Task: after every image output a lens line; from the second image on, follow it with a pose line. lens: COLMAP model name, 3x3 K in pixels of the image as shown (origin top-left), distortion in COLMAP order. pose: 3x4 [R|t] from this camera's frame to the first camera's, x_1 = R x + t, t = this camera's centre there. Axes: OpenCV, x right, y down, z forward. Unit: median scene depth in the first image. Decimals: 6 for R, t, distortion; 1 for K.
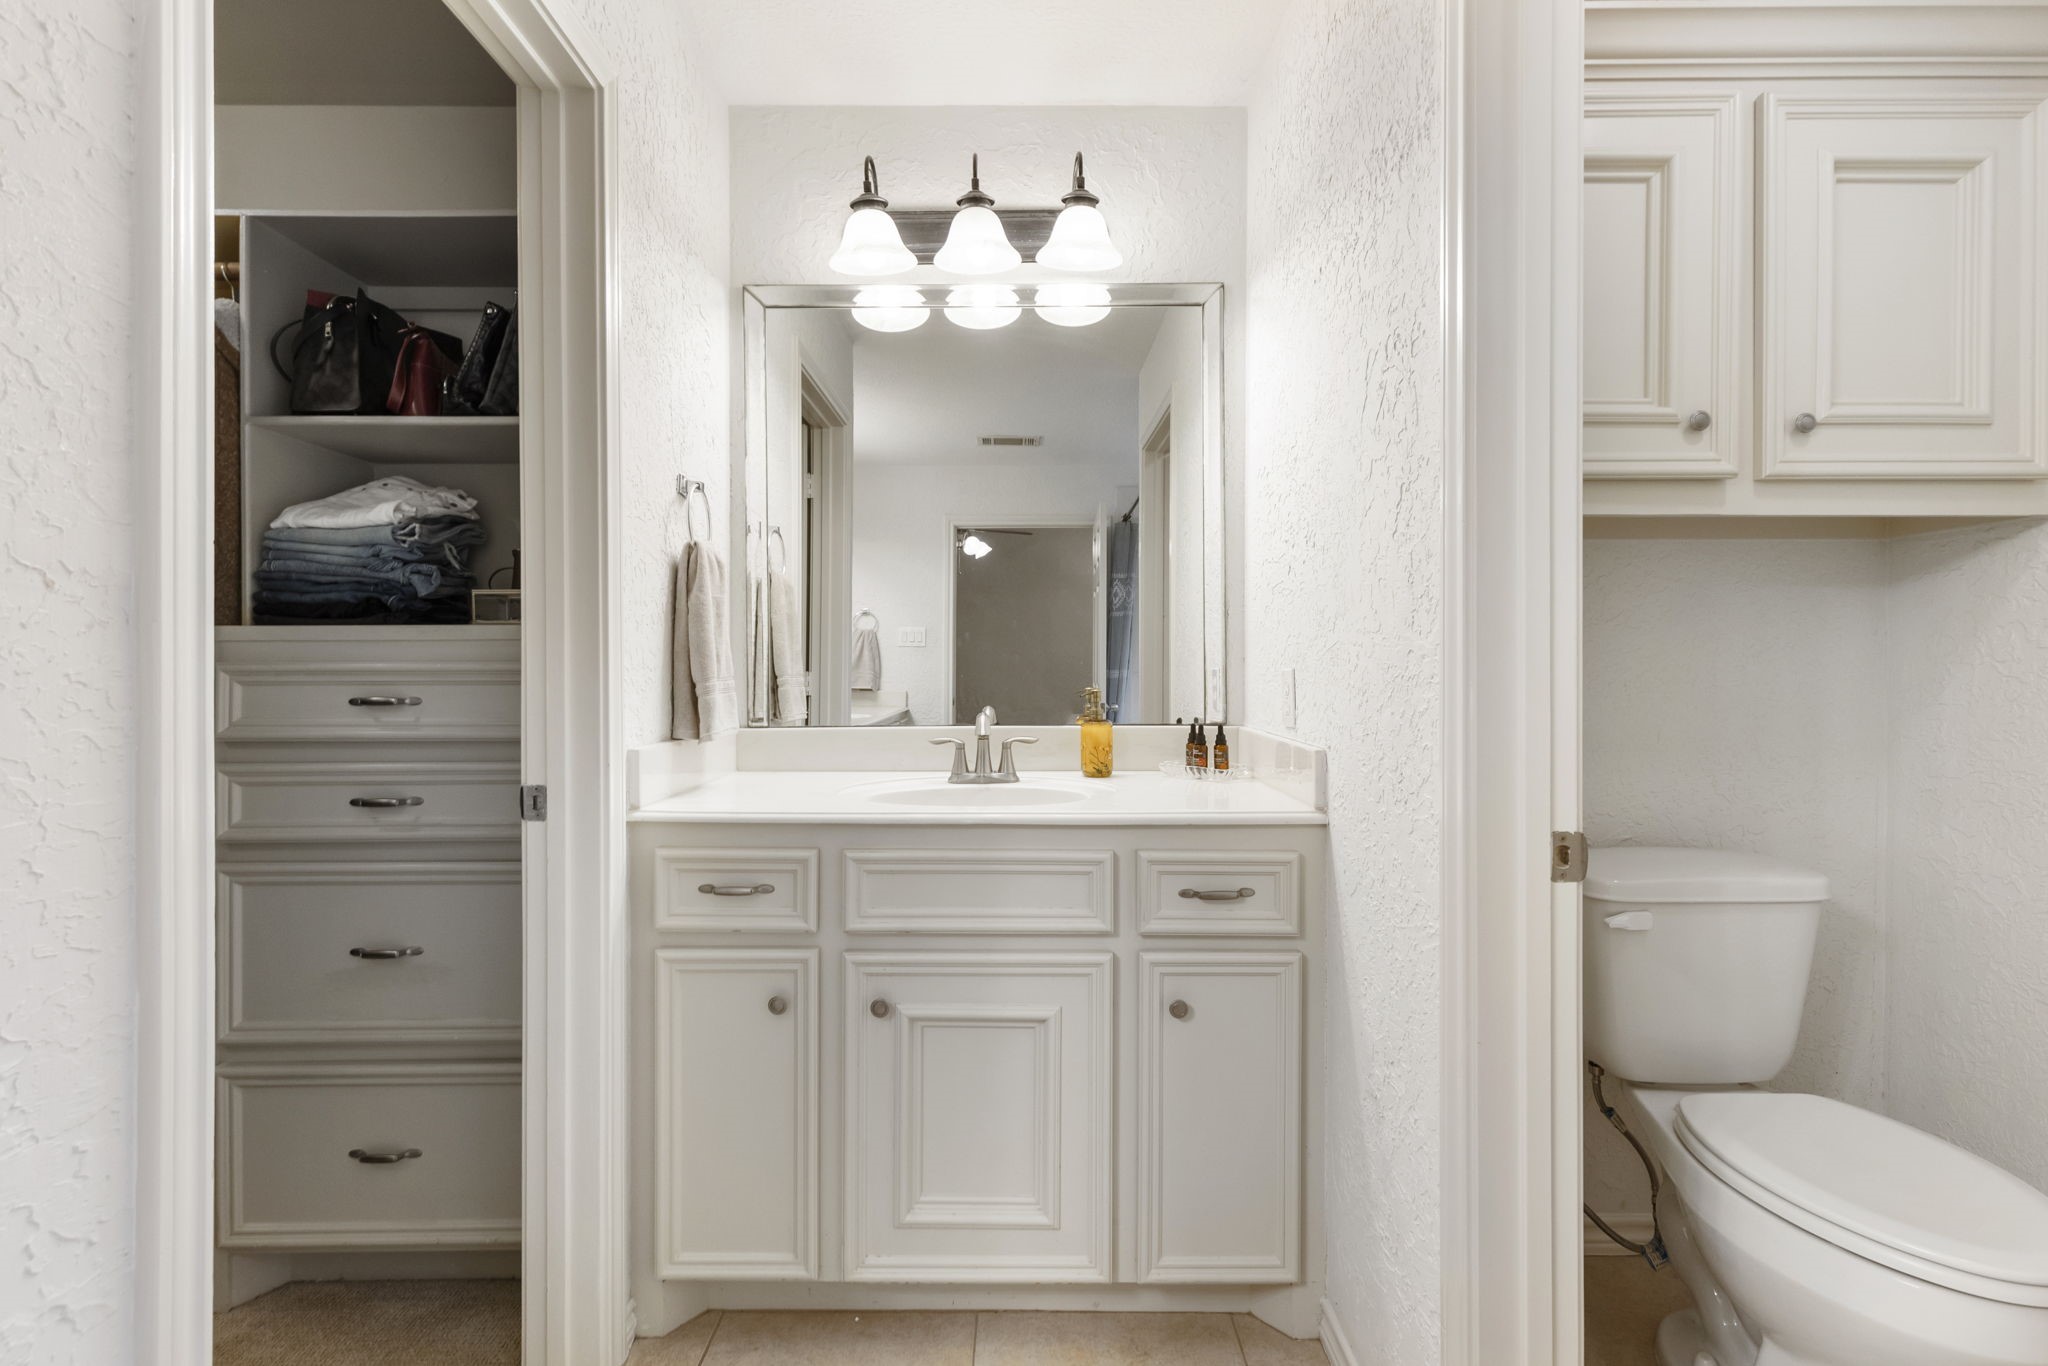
lens RADIAL K [[951.8, 0, 1021.2], [0, 951.8, 667.8], [0, 0, 1]] dist [0.001154, 0.000006]
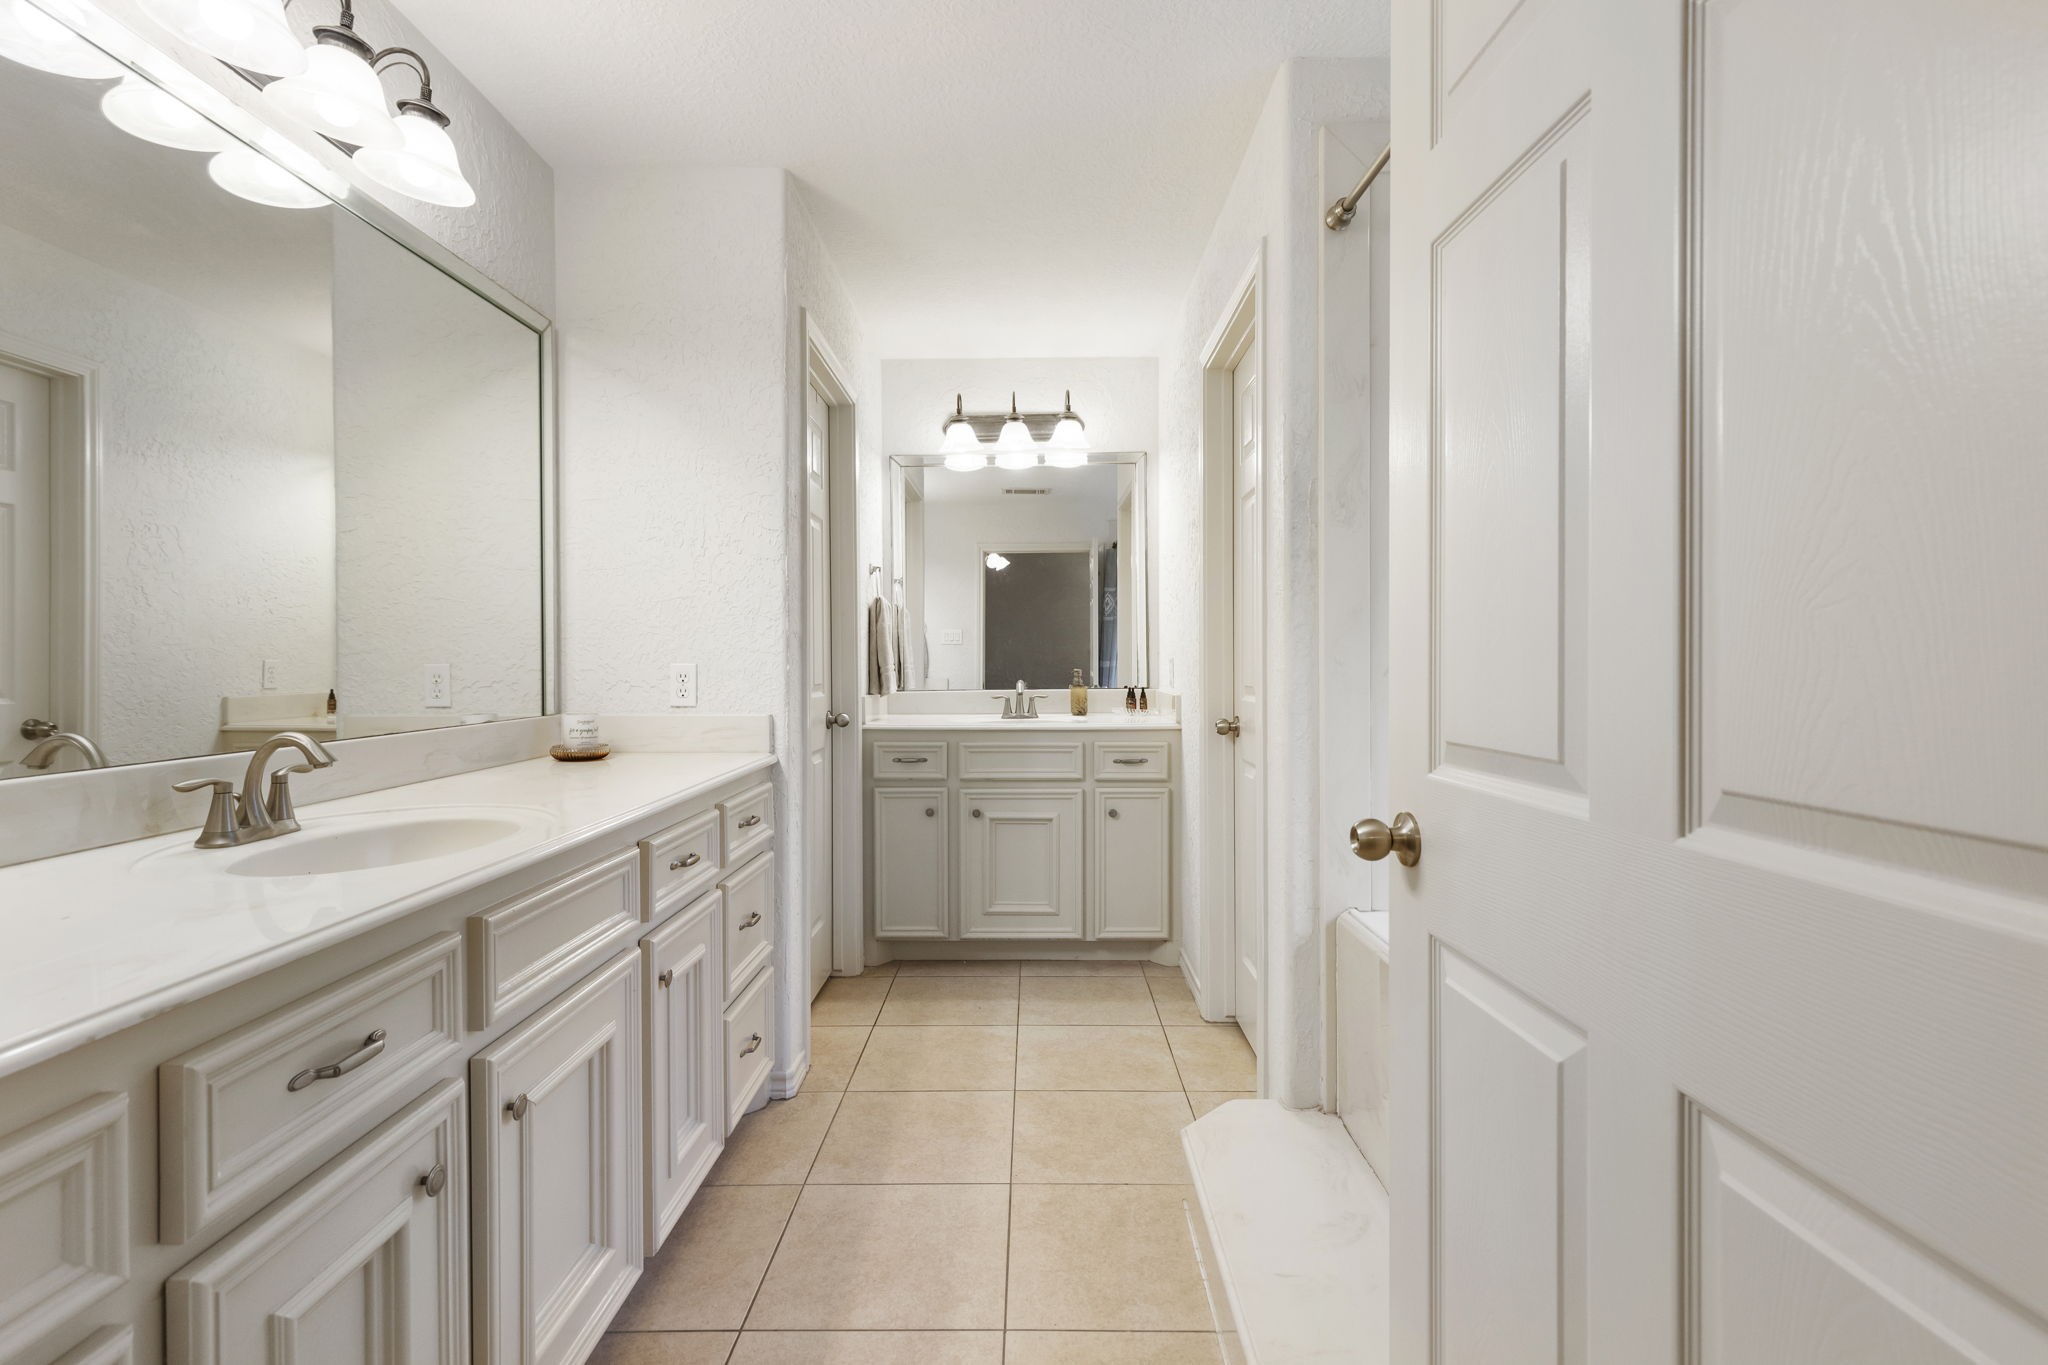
lens RADIAL K [[951.8, 0, 1021.2], [0, 951.8, 667.3], [0, 0, 1]] dist [0.001154, 0.000006]
pose [[0.999919, -0.005728, -0.011323, -0.015149], [0.005800, 0.999963, 0.006277, 0.005979], [0.011286, -0.006342, 0.999916, -0.963679]]
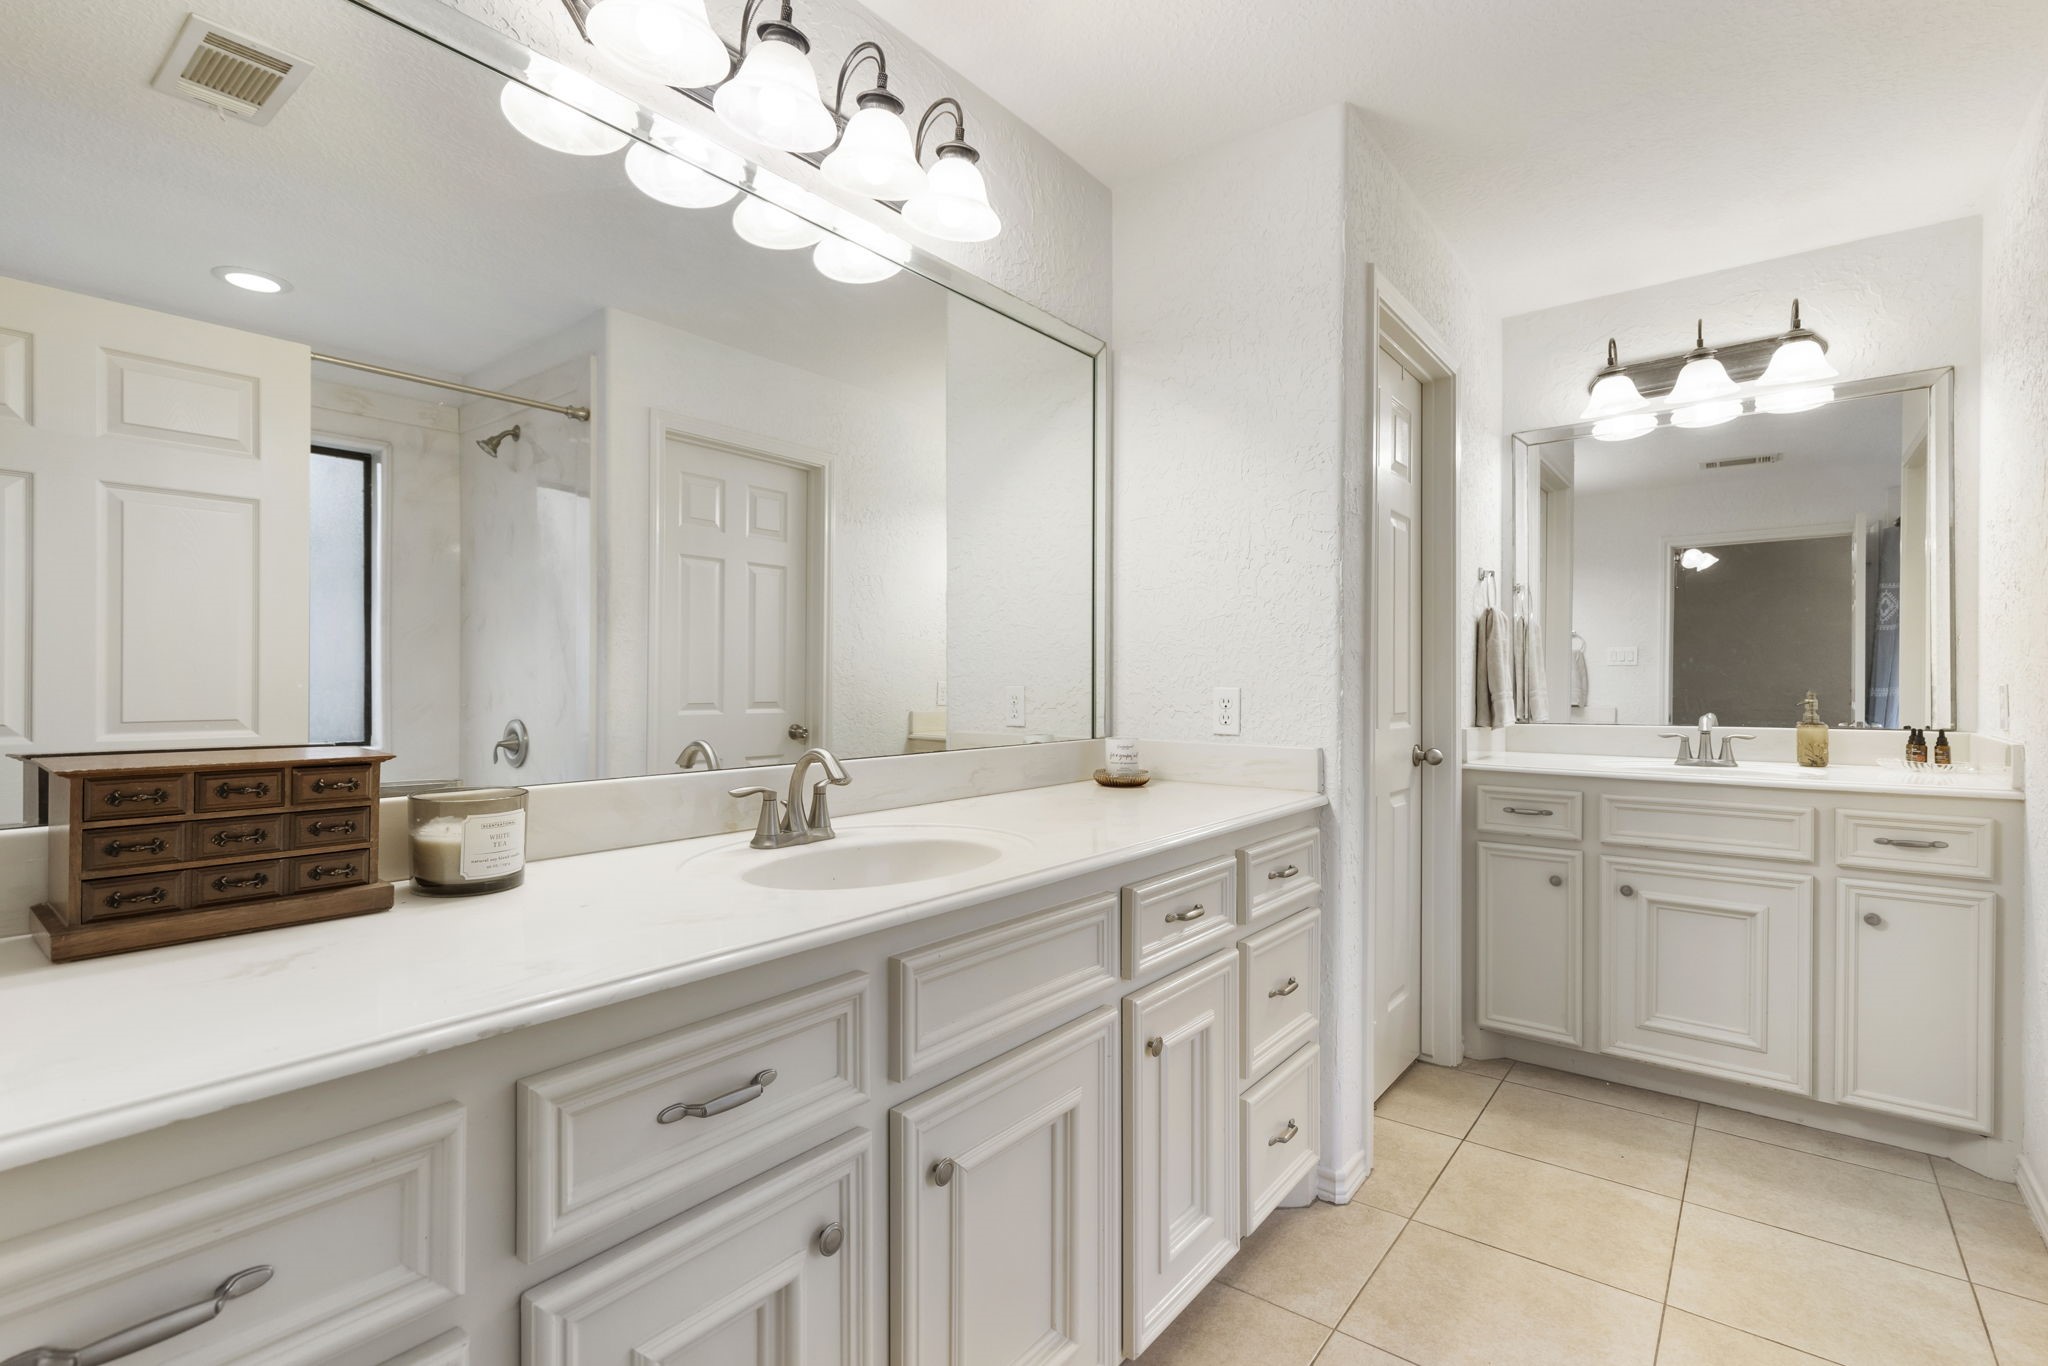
lens RADIAL K [[948.4, 0, 1012.0], [0, 948.4, 688.4], [0, 0, 1]] dist [0.004026, -0.000104]
pose [[0.782970, 0.002671, -0.622054, 0.032667], [-0.001319, 0.999996, 0.002633, 0.004634], [0.622058, -0.001241, 0.782970, -0.764857]]
